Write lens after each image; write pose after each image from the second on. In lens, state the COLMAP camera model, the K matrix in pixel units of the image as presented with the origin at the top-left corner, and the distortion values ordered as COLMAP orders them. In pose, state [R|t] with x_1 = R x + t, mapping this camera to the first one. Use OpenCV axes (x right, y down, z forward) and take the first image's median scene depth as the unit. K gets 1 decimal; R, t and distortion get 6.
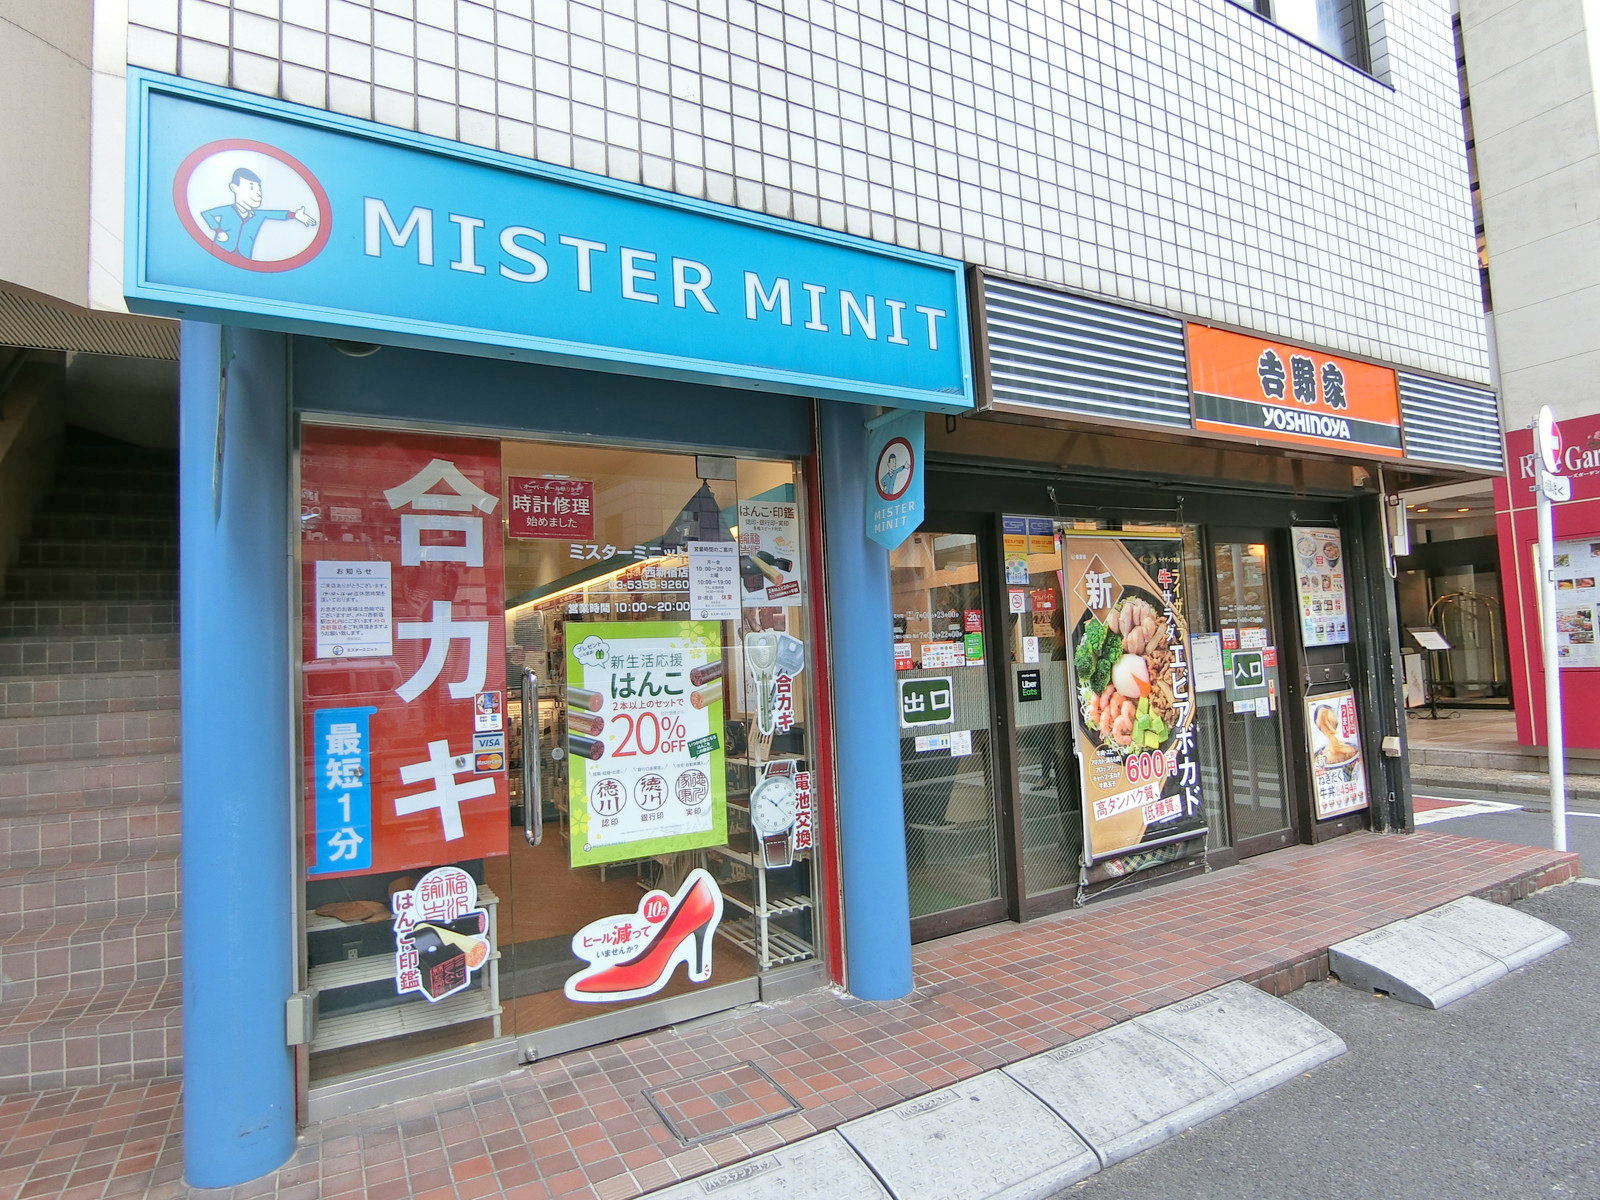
lens RADIAL K [[874.3, 0, 798.9], [0, 874.3, 597.6], [0, 0, 1]] dist [-0.002528, -0.004978]
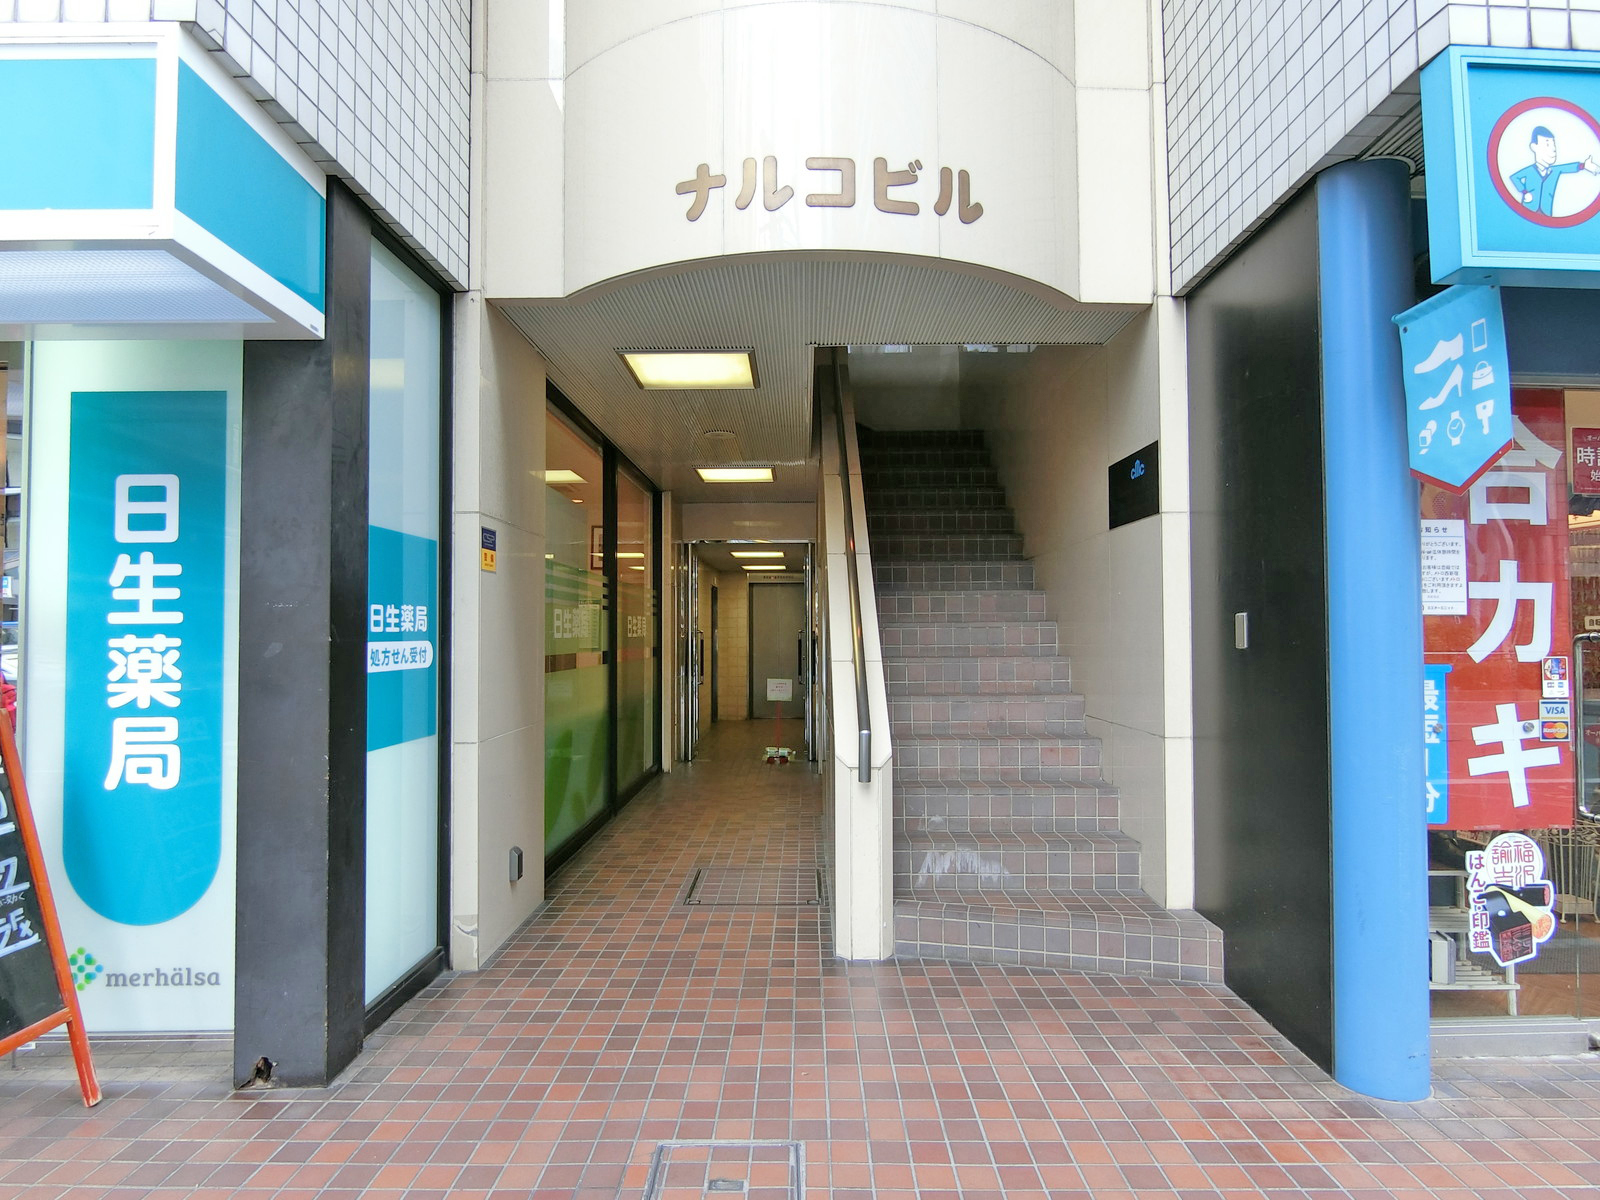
lens RADIAL K [[874.3, 0, 803.8], [0, 874.3, 602.9], [0, 0, 1]] dist [-0.002528, -0.004978]
pose [[0.885965, 0.027259, -0.462949, -0.666377], [-0.009508, 0.999129, 0.040634, 0.019540], [0.463654, -0.031599, 0.885453, -0.222414]]
